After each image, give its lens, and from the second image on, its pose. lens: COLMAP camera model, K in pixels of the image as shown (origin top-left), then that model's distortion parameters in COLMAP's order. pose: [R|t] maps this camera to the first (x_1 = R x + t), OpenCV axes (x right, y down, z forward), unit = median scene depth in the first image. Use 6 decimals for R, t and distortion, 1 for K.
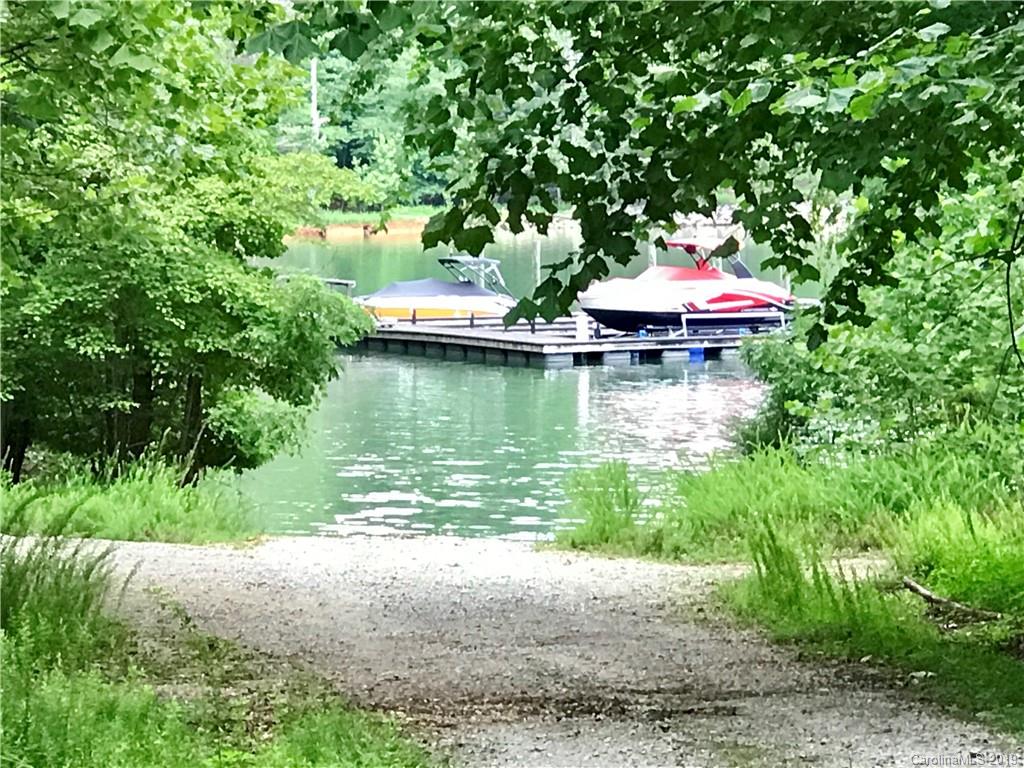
lens RADIAL K [[5009.2, 0, 511.8], [0, 5009.2, 384.1], [0, 0, 1]] dist [-0.006809, 0.000000]
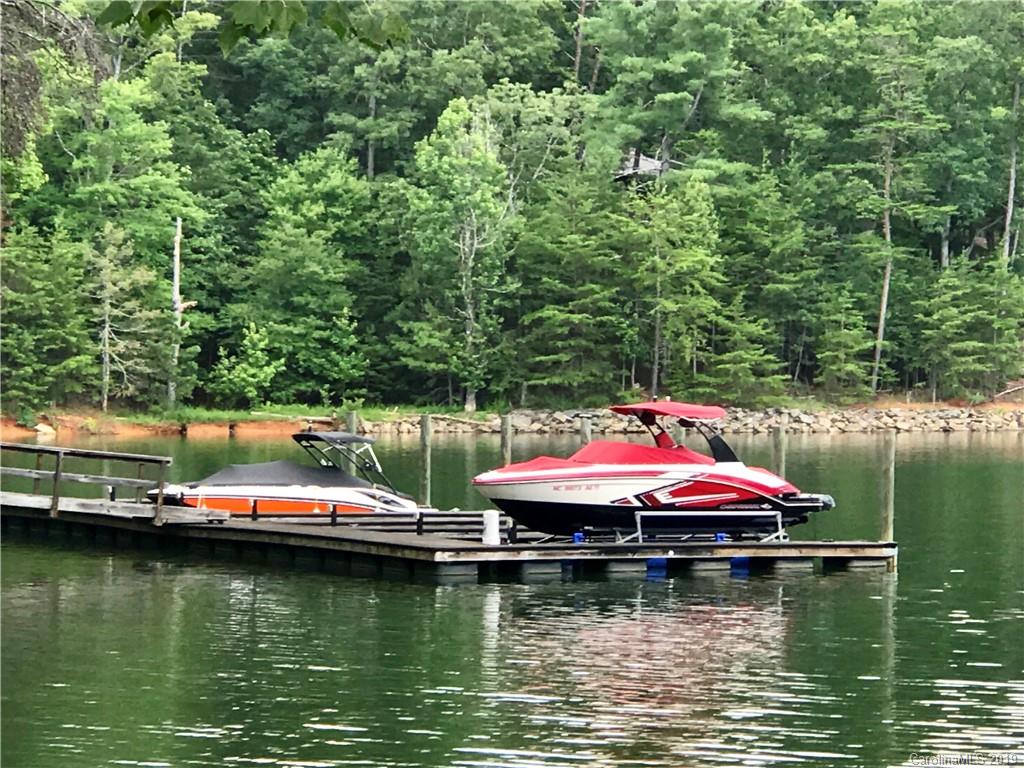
lens RADIAL K [[4716.9, 0, 511.9], [0, 4716.9, 384.0], [0, 0, 1]] dist [-0.261313, 0.000000]
pose [[0.999501, 0.021130, 0.023477, 0.001212], [-0.019990, 0.998658, -0.047776, 0.000051], [-0.024455, 0.047283, 0.998582, 0.342349]]
